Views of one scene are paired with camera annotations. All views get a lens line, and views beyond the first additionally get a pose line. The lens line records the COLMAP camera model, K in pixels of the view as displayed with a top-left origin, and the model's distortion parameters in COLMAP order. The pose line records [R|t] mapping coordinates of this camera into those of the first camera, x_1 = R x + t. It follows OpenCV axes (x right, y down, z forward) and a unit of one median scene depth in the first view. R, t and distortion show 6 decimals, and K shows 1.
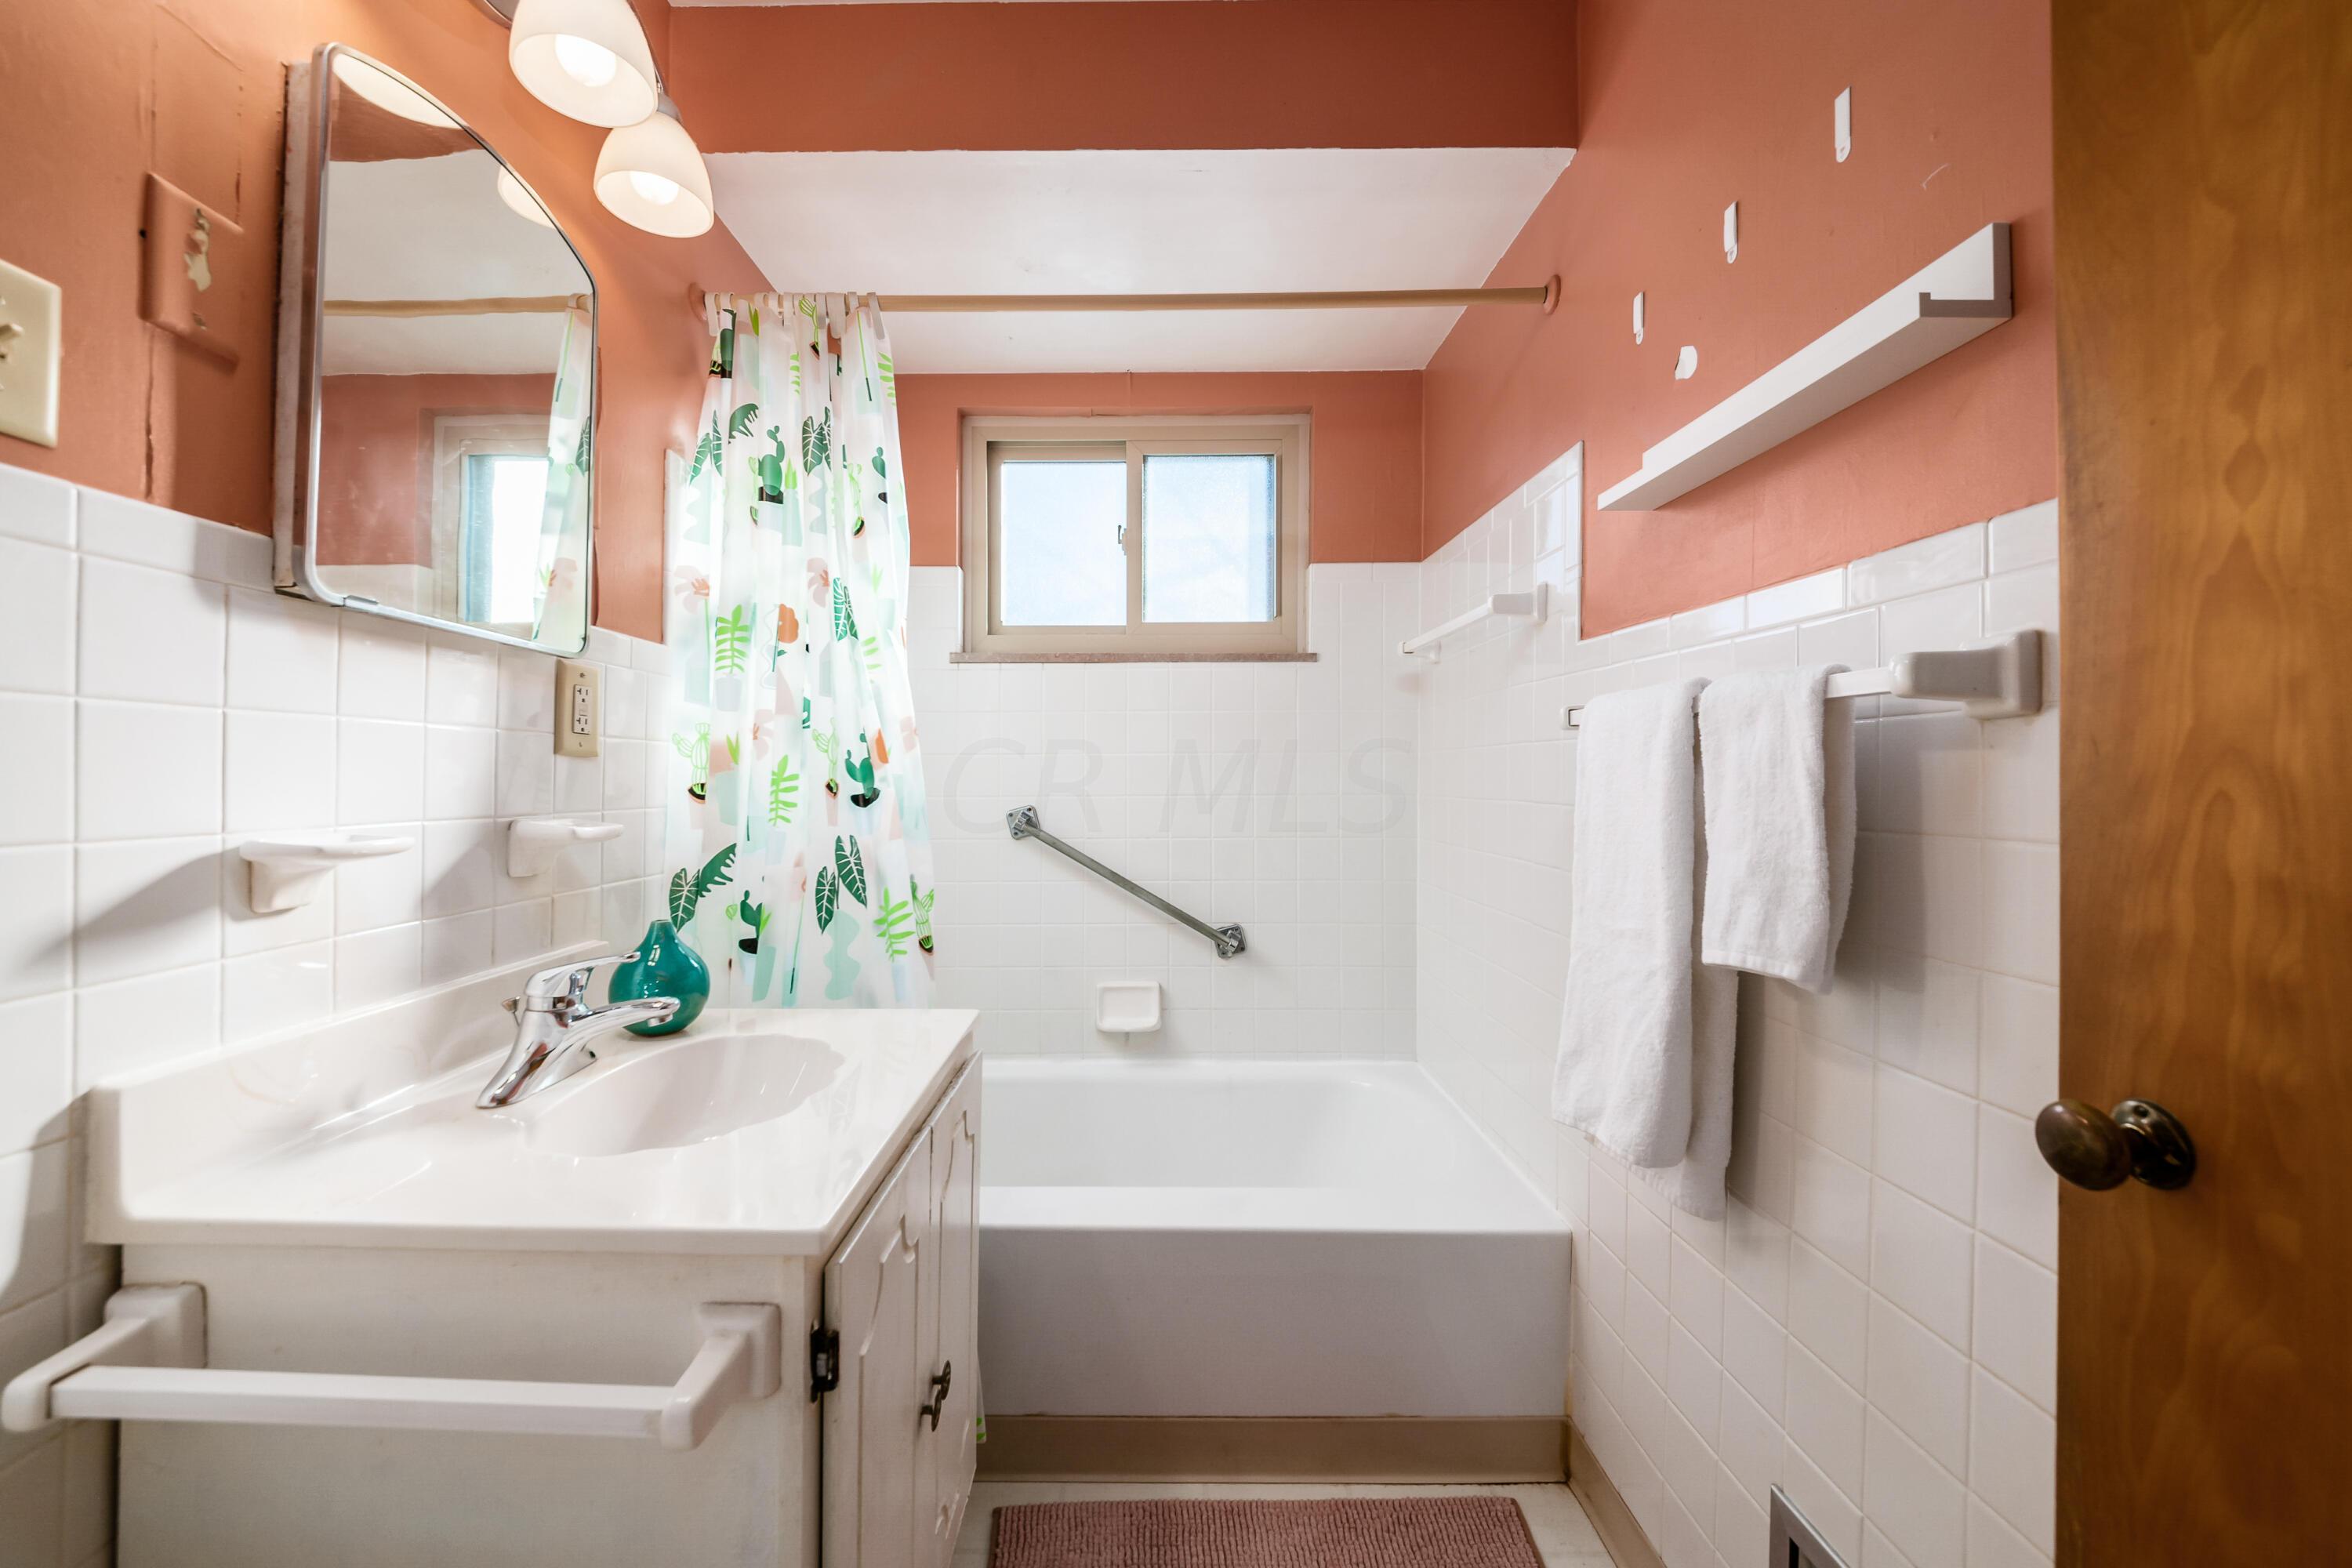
lens RADIAL K [[913.9, 0, 1176.0], [0, 913.9, 784.0], [0, 0, 1]] dist [0.001802, -0.006759]
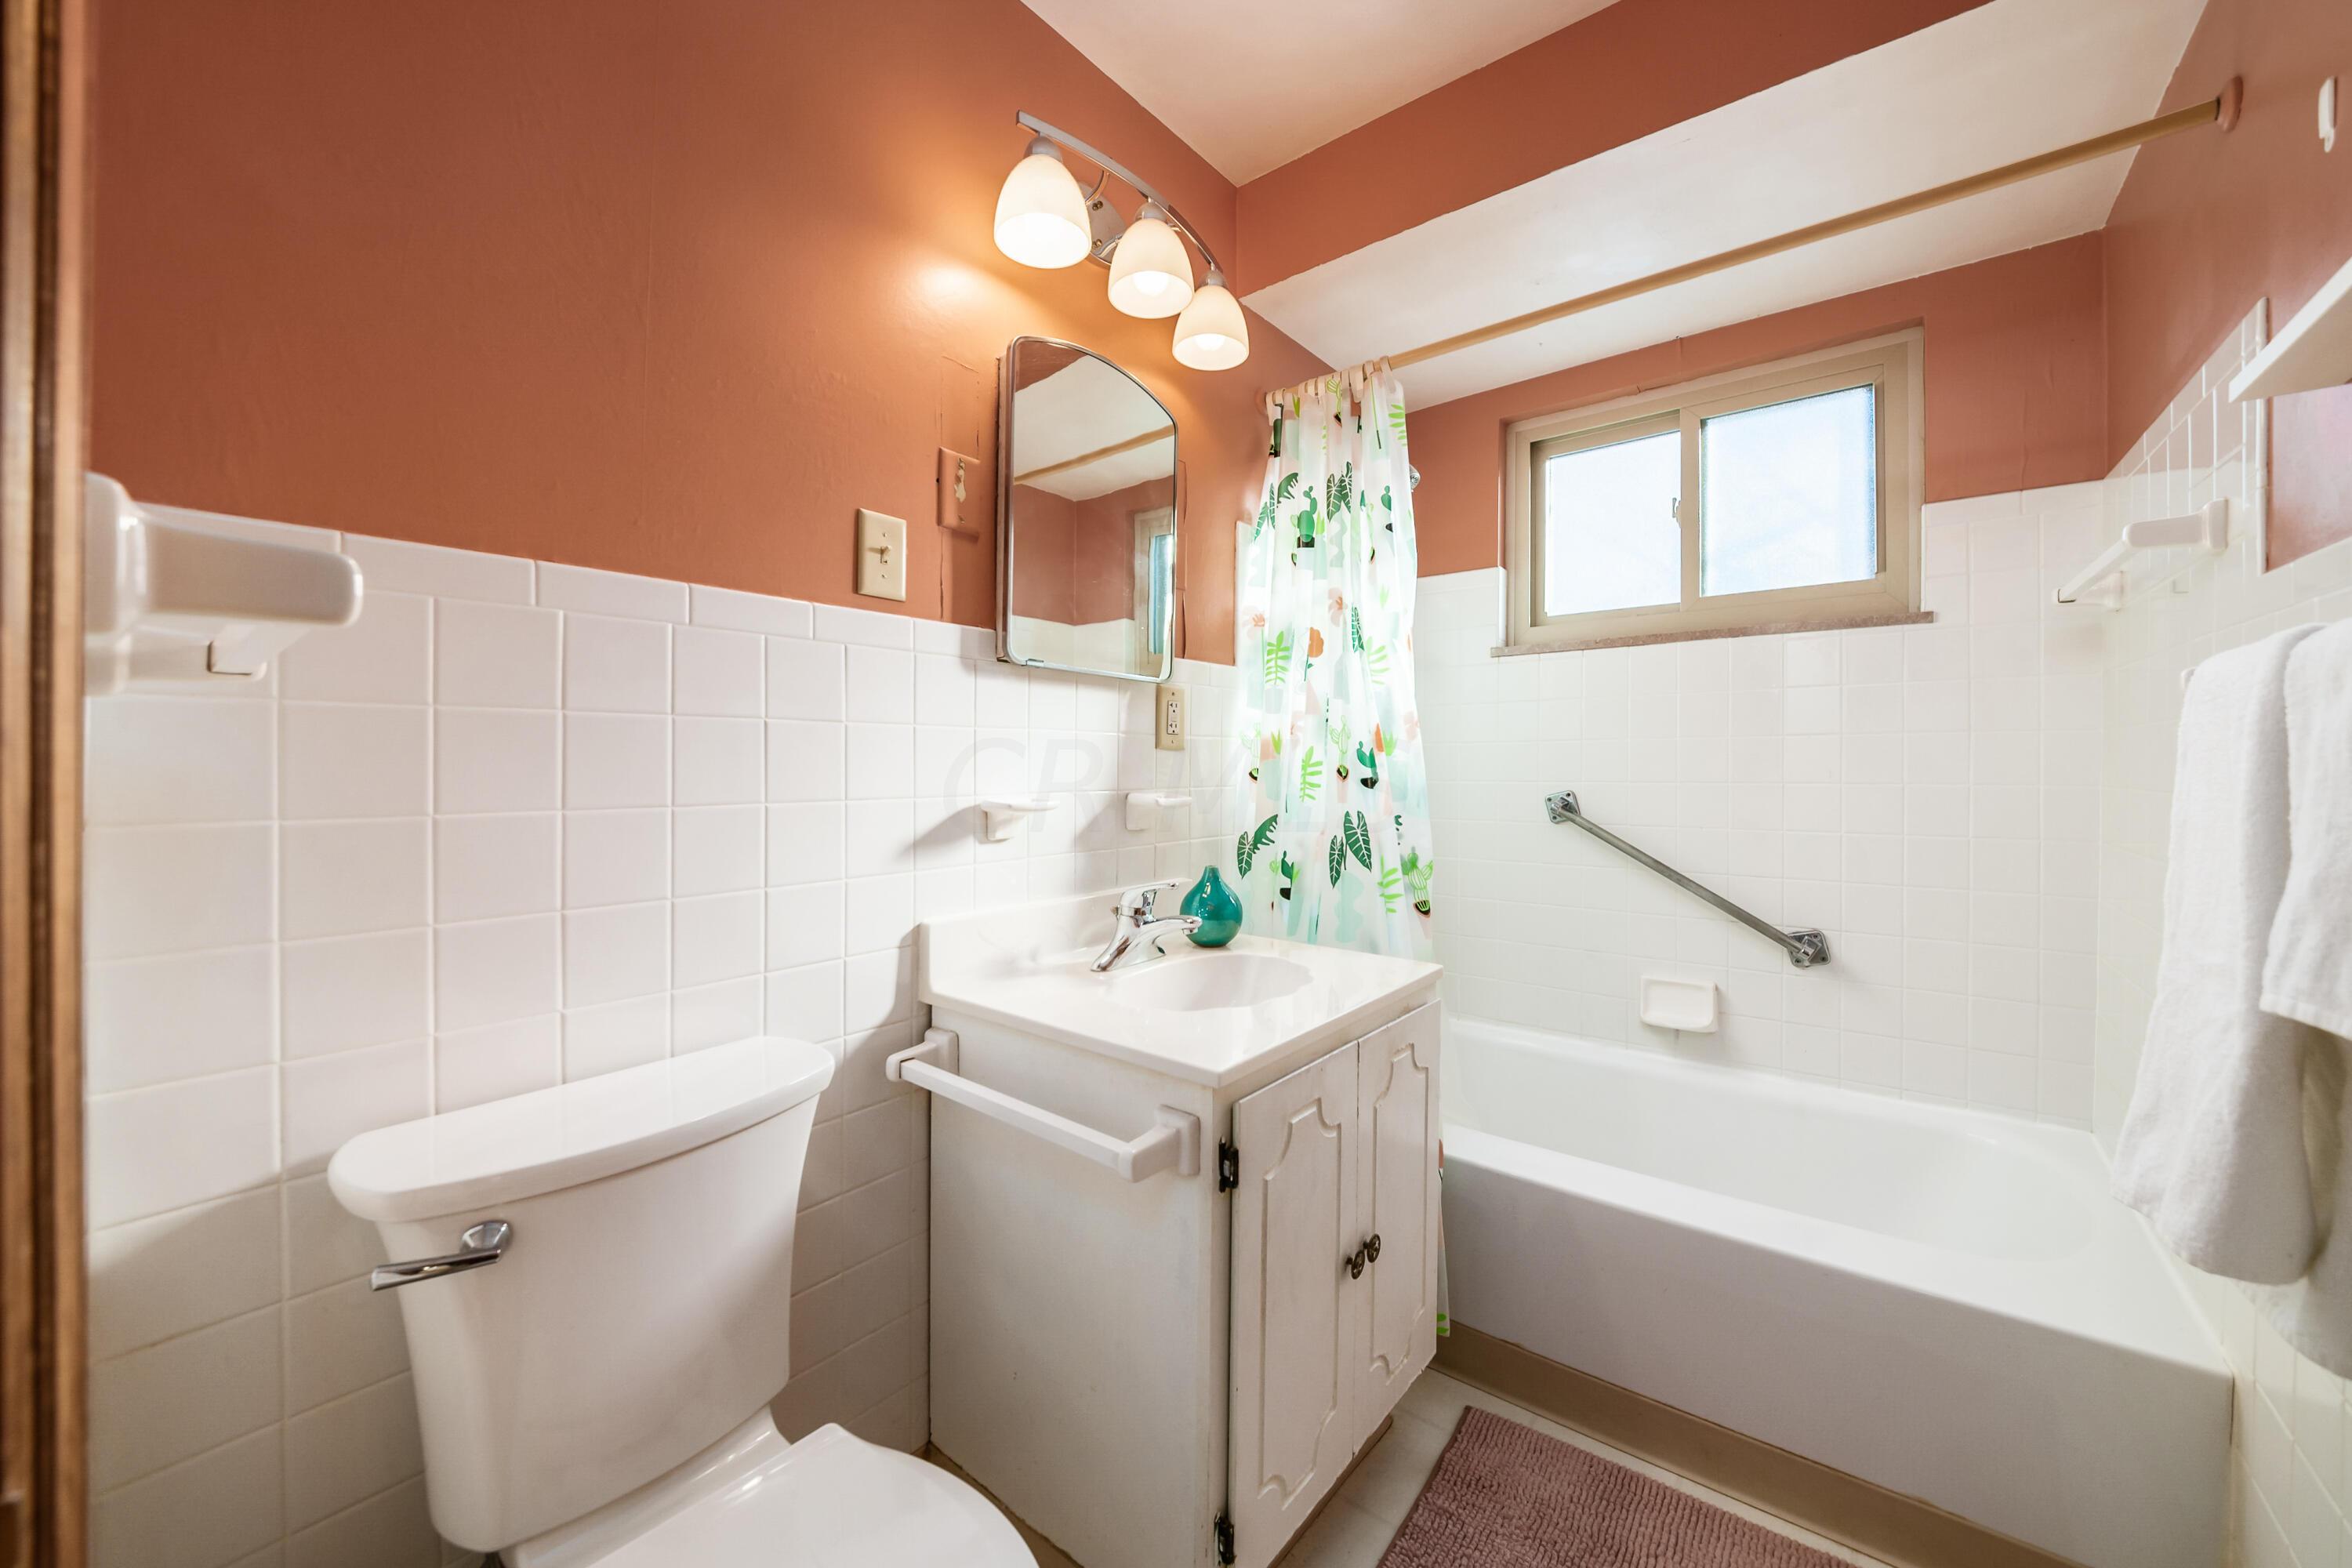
lens RADIAL K [[858.4, 0, 1176.0], [0, 858.4, 784.0], [0, 0, 1]] dist [-0.000560, -0.013725]
pose [[0.777667, 0.012416, -0.628554, 0.177641], [-0.001779, 0.999844, 0.017550, -0.000043], [0.628674, -0.012530, 0.777568, -0.047105]]
